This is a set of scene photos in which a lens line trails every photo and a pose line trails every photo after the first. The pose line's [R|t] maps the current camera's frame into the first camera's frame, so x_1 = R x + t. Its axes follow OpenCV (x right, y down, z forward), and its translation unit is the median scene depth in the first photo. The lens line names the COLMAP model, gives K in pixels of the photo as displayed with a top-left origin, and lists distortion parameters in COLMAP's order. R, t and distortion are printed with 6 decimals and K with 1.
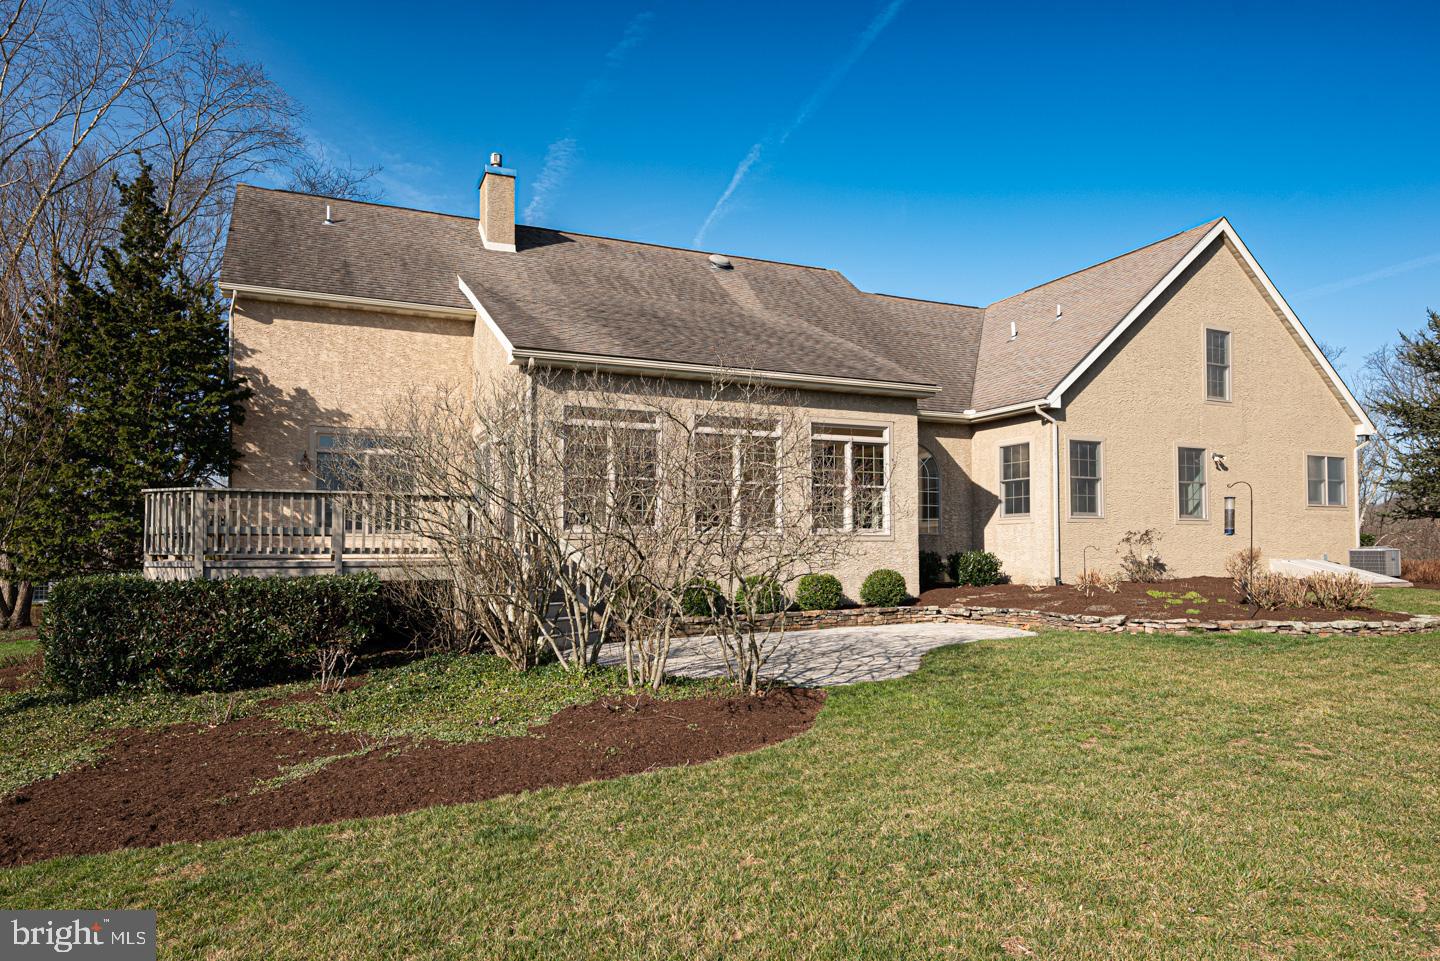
lens RADIAL K [[913.1, 0, 667.2], [0, 913.1, 528.3], [0, 0, 1]] dist [-0.000153, 0.001675]
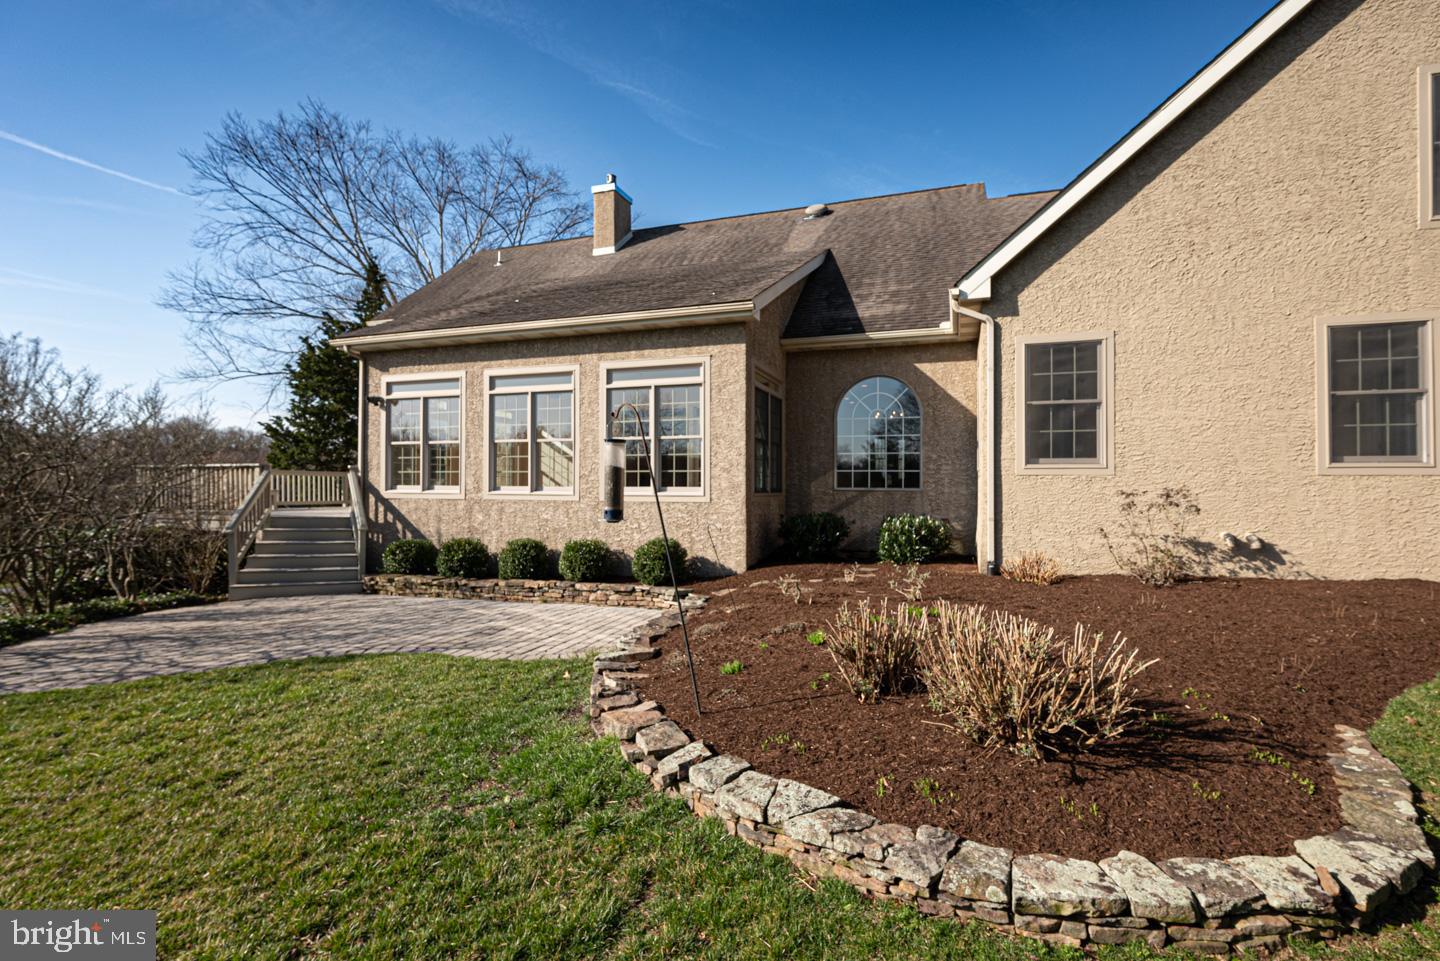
lens RADIAL K [[642.3, 0, 739.7], [0, 642.3, 478.5], [0, 0, 1]] dist [-0.001382, -0.000250]
pose [[0.747214, -0.004123, -0.664571, 0.596513], [0.013839, 0.999860, 0.009356, -0.011336], [0.664440, -0.016187, 0.747167, 0.544101]]
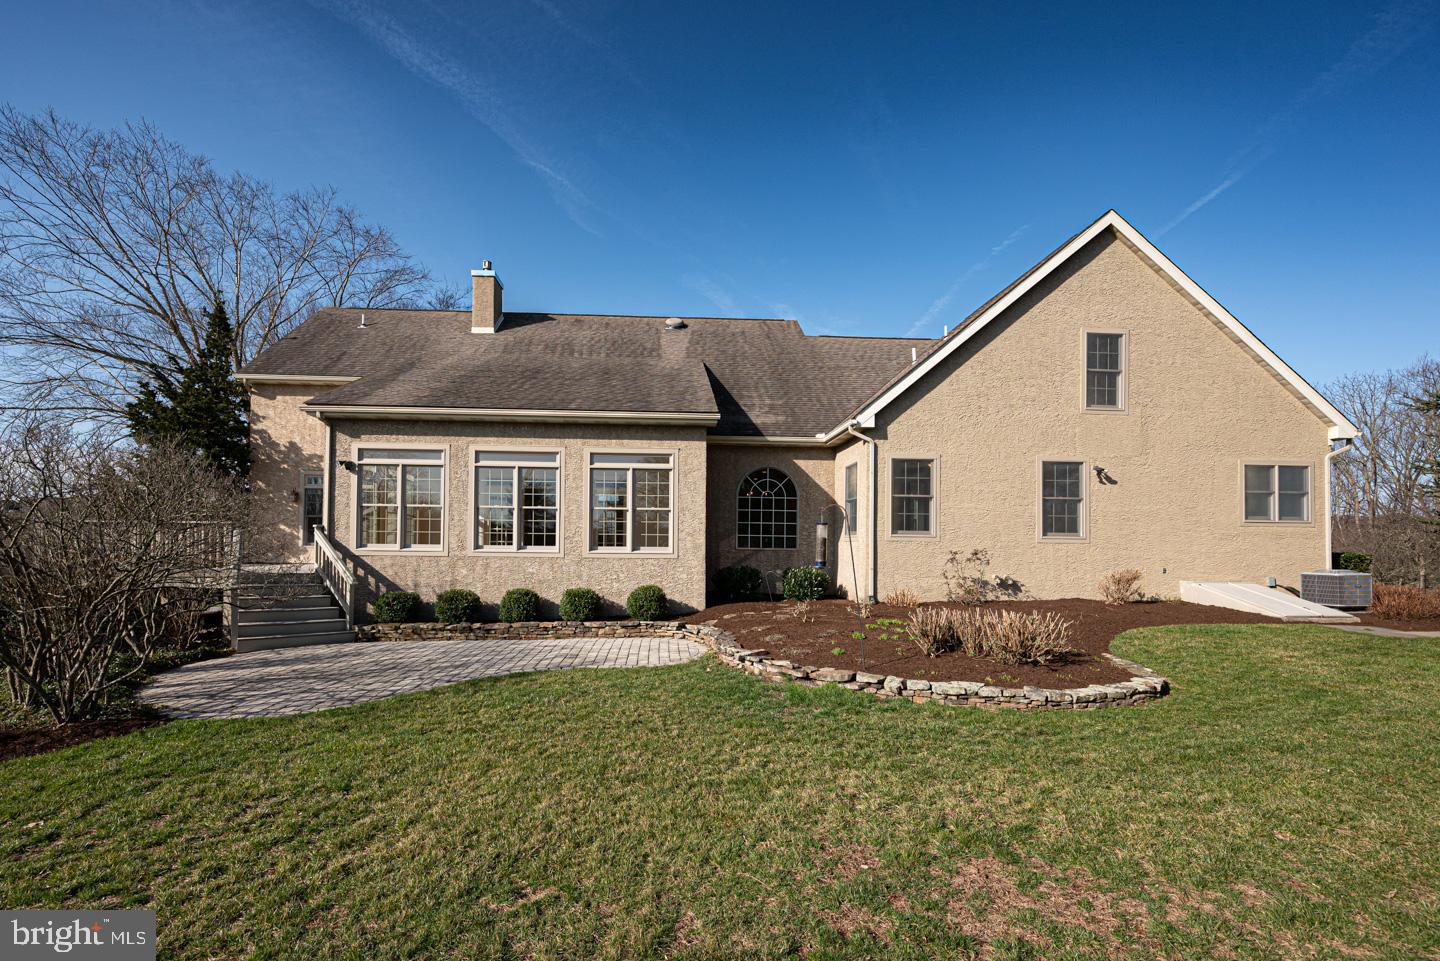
lens RADIAL K [[622.3, 0, 681.5], [0, 622.3, 536.1], [0, 0, 1]] dist [-0.001558, -0.000334]
pose [[0.935005, 0.005317, -0.354594, 0.474606], [-0.001745, 0.999944, 0.010391, -0.018822], [0.354630, -0.009097, 0.934963, 0.284810]]
